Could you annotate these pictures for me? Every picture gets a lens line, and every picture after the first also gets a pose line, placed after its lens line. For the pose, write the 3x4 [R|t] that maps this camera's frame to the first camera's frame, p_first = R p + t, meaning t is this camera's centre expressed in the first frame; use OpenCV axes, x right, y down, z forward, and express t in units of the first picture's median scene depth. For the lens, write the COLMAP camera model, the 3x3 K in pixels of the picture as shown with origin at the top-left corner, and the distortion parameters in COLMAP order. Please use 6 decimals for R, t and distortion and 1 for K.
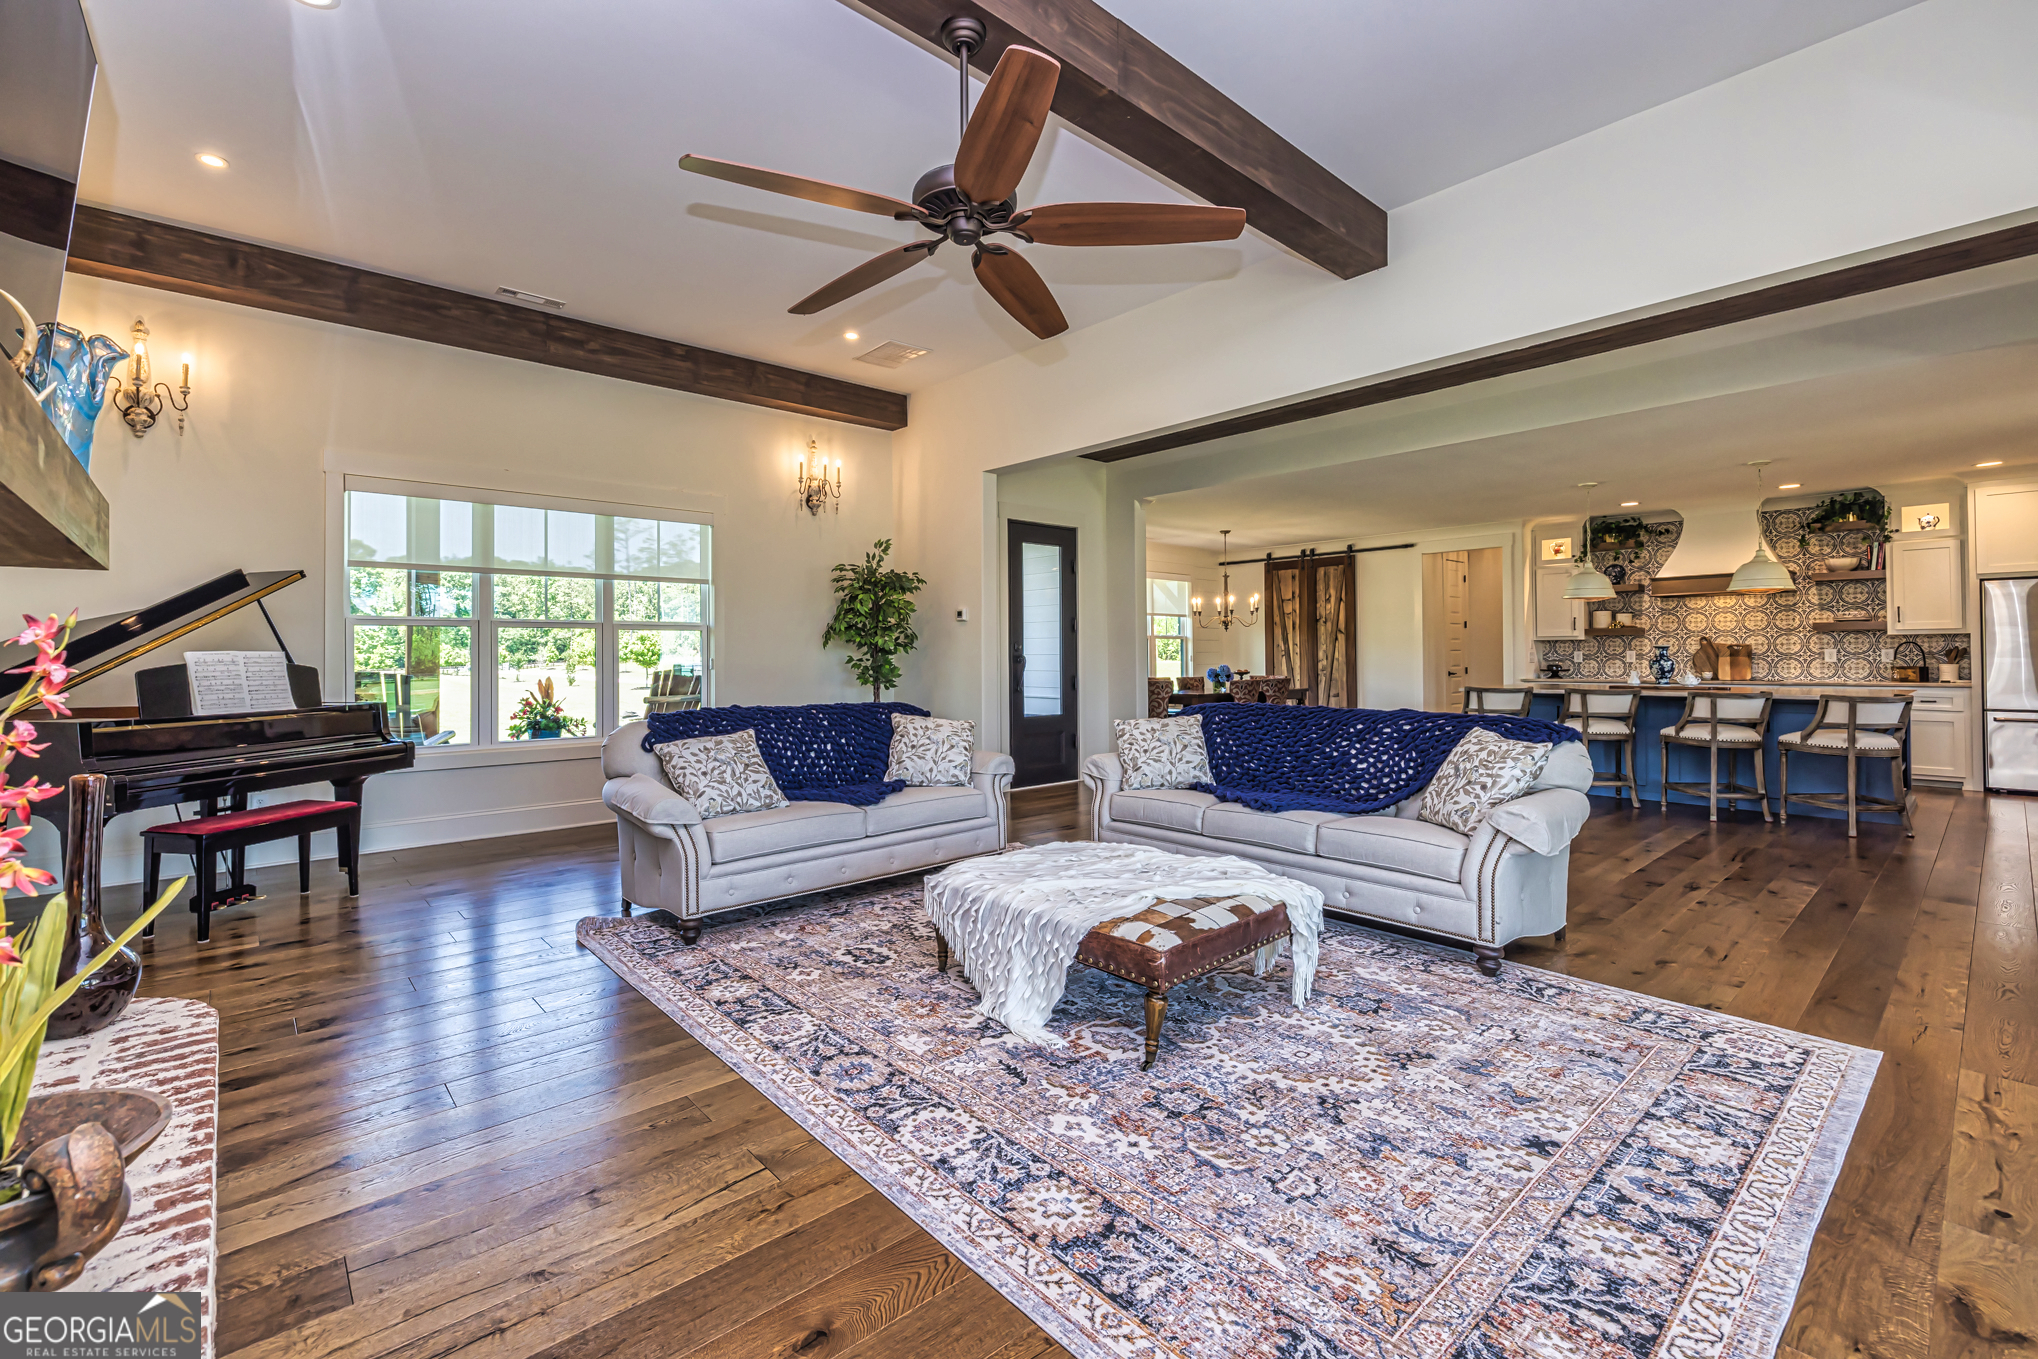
lens RADIAL K [[876.3, 0, 977.4], [0, 876.3, 651.1], [0, 0, 1]] dist [0.000907, -0.000035]
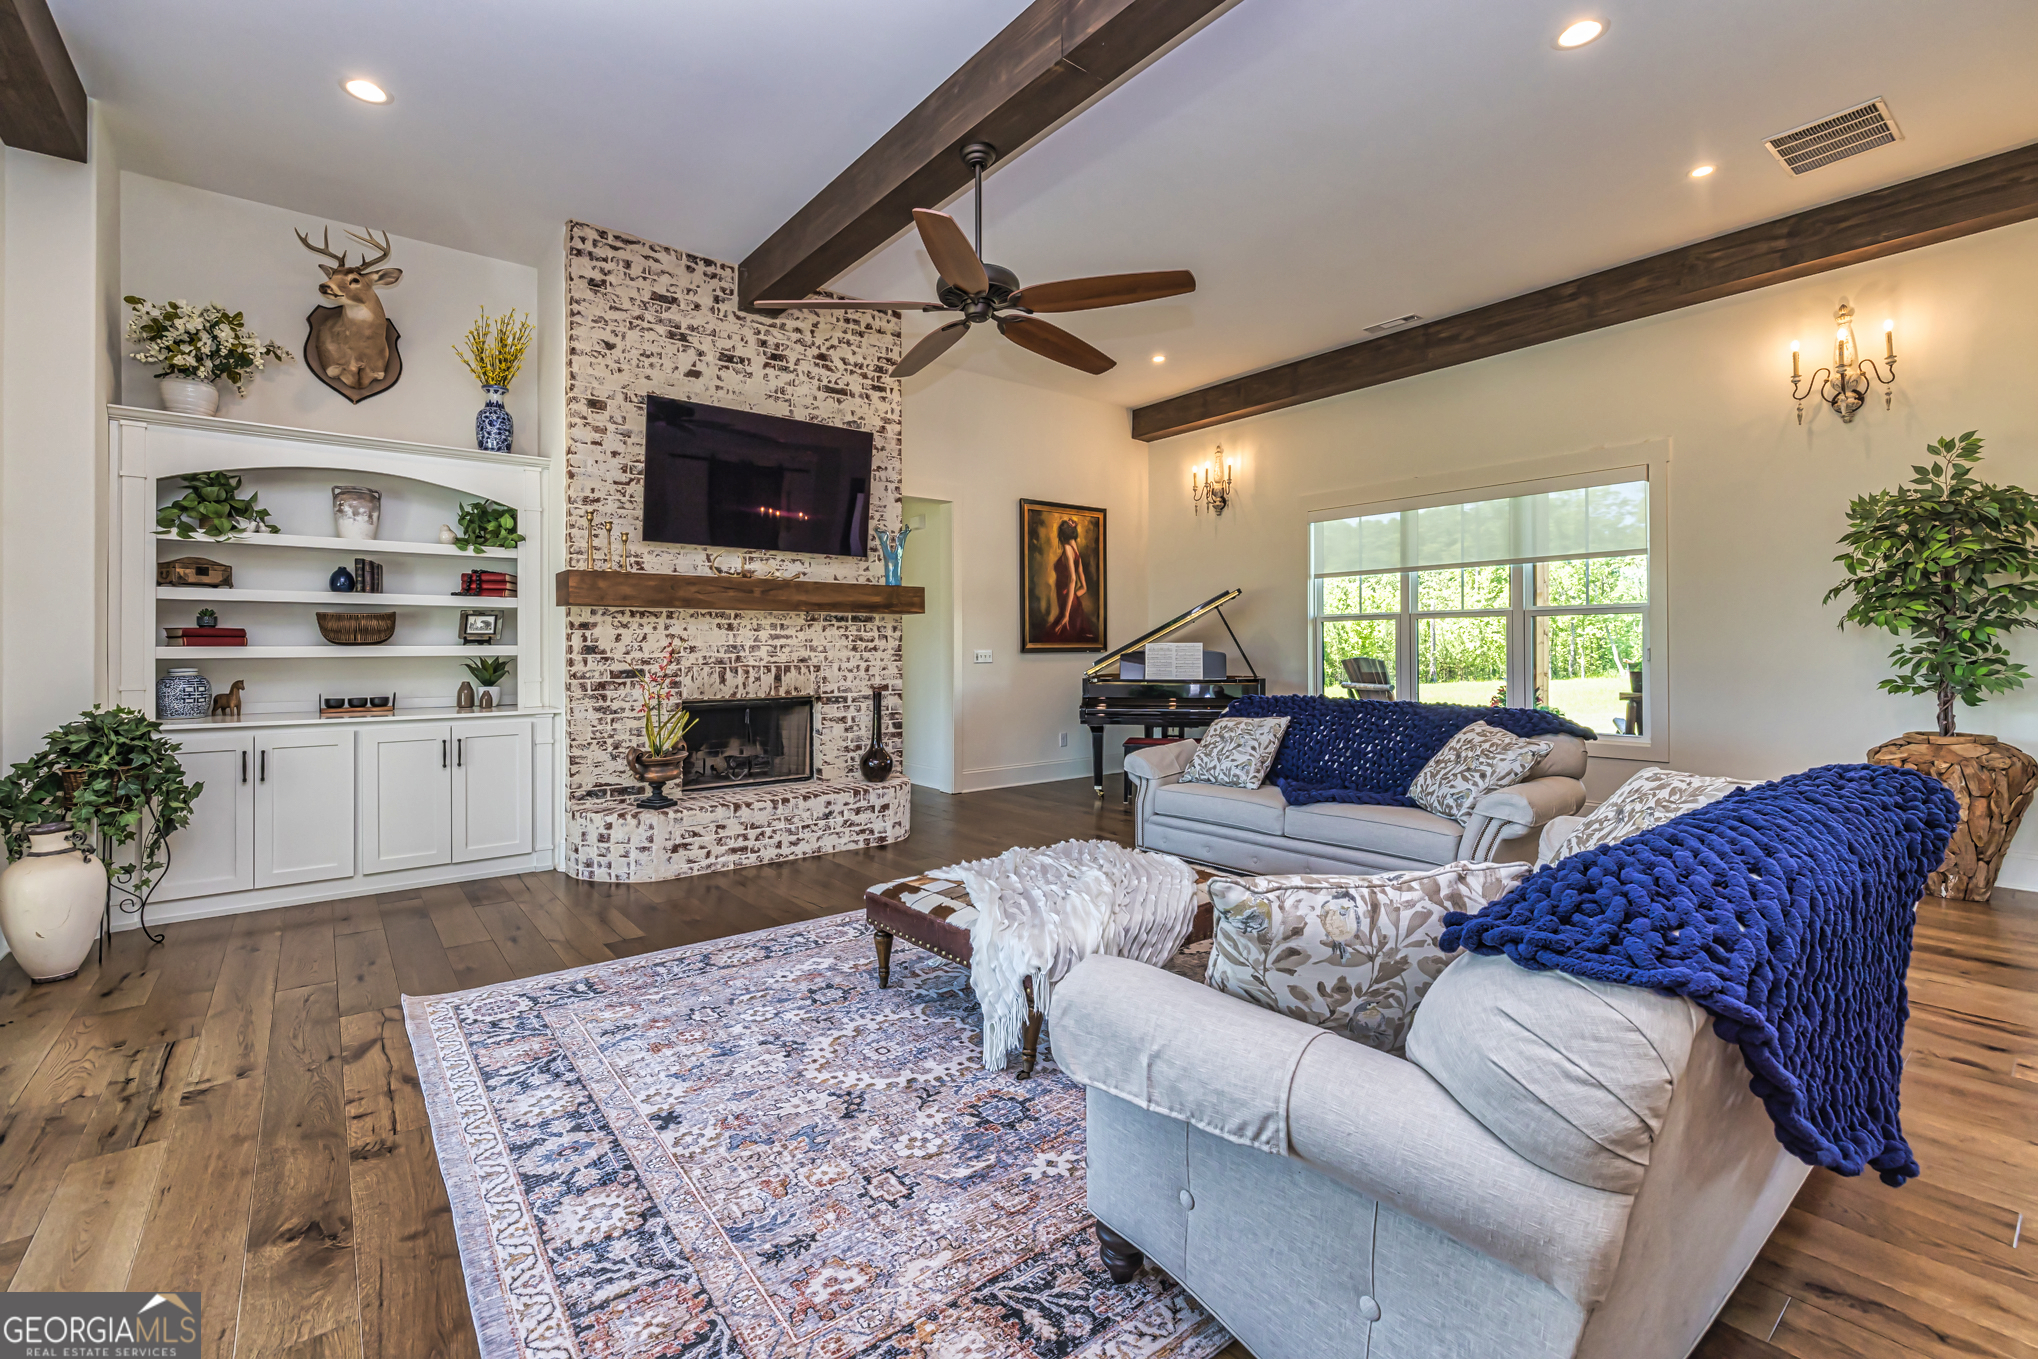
lens RADIAL K [[876.3, 0, 992.7], [0, 876.3, 643.4], [0, 0, 1]] dist [0.000907, -0.000035]
pose [[-0.048198, 0.000592, -0.998838, 1.449743], [0.009030, 0.999959, 0.000157, -0.003336], [0.998797, -0.009012, -0.048201, 1.253633]]
